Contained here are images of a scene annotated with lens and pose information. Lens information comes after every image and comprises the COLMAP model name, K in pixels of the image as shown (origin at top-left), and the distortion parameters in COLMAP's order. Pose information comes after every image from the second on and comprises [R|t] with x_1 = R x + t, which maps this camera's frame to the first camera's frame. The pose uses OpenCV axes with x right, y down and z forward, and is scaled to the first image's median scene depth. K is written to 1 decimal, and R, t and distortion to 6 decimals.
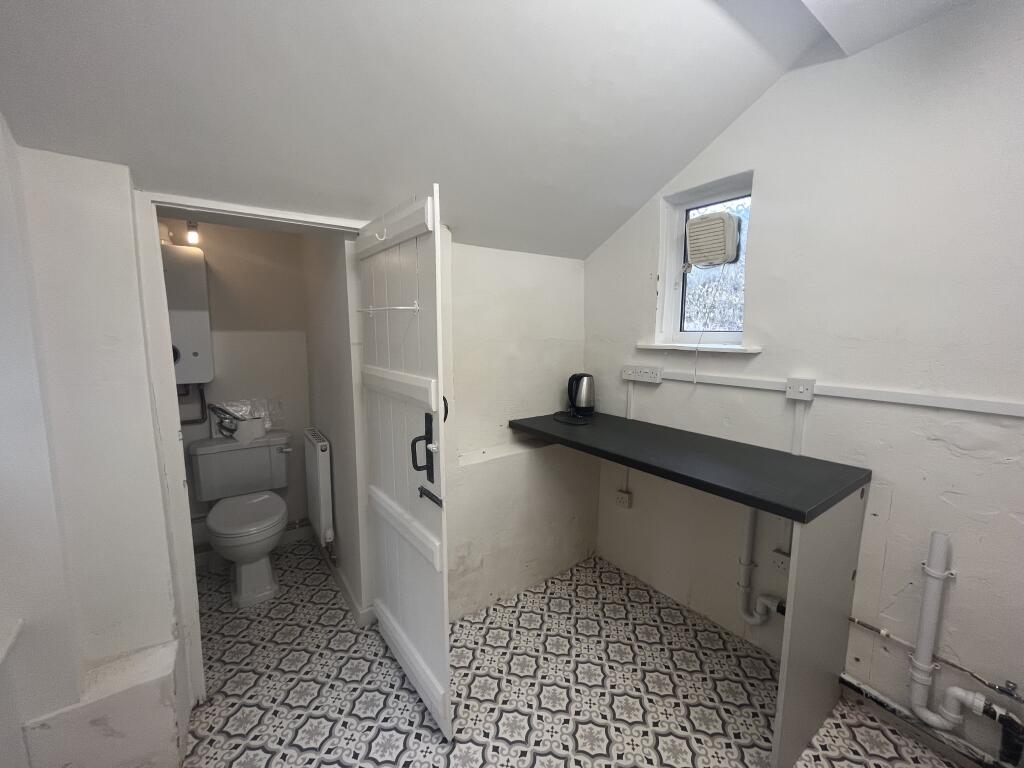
lens RADIAL K [[413.2, 0, 512.1], [0, 413.2, 381.6], [0, 0, 1]] dist [-0.001994, -0.000022]
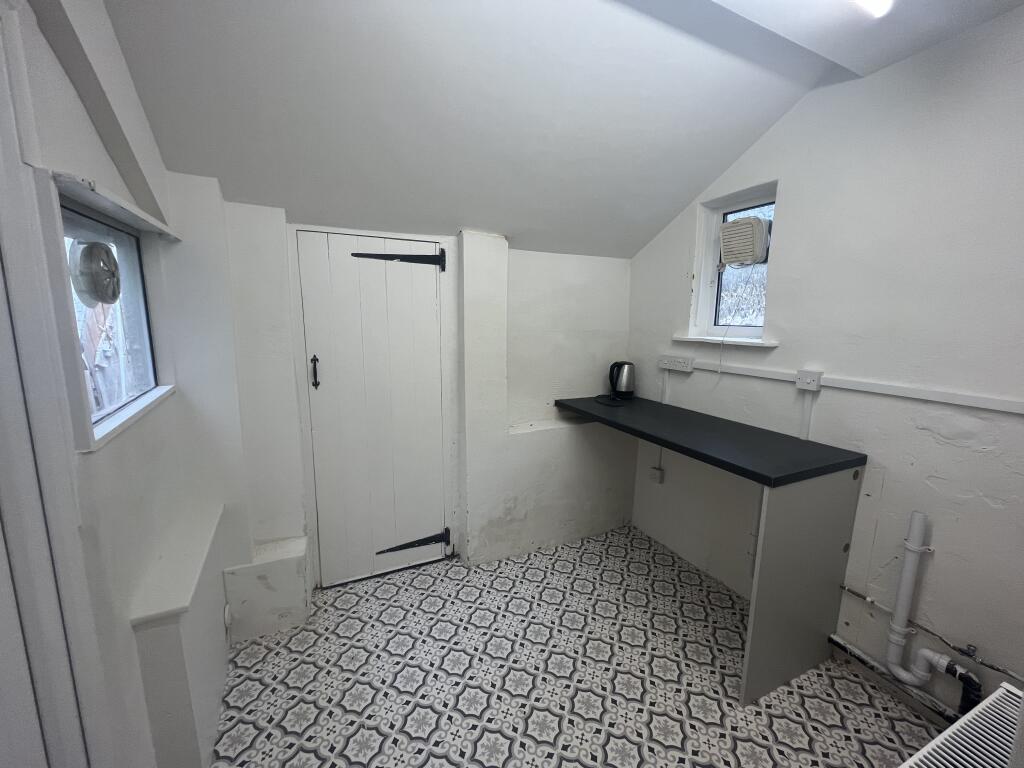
lens RADIAL K [[413.2, 0, 512.1], [0, 413.2, 381.6], [0, 0, 1]] dist [-0.001994, -0.000022]
pose [[0.982869, 0.039387, -0.180048, 0.098651], [-0.034089, 0.998893, 0.032421, 0.011028], [0.181125, -0.025728, 0.983123, -0.203216]]
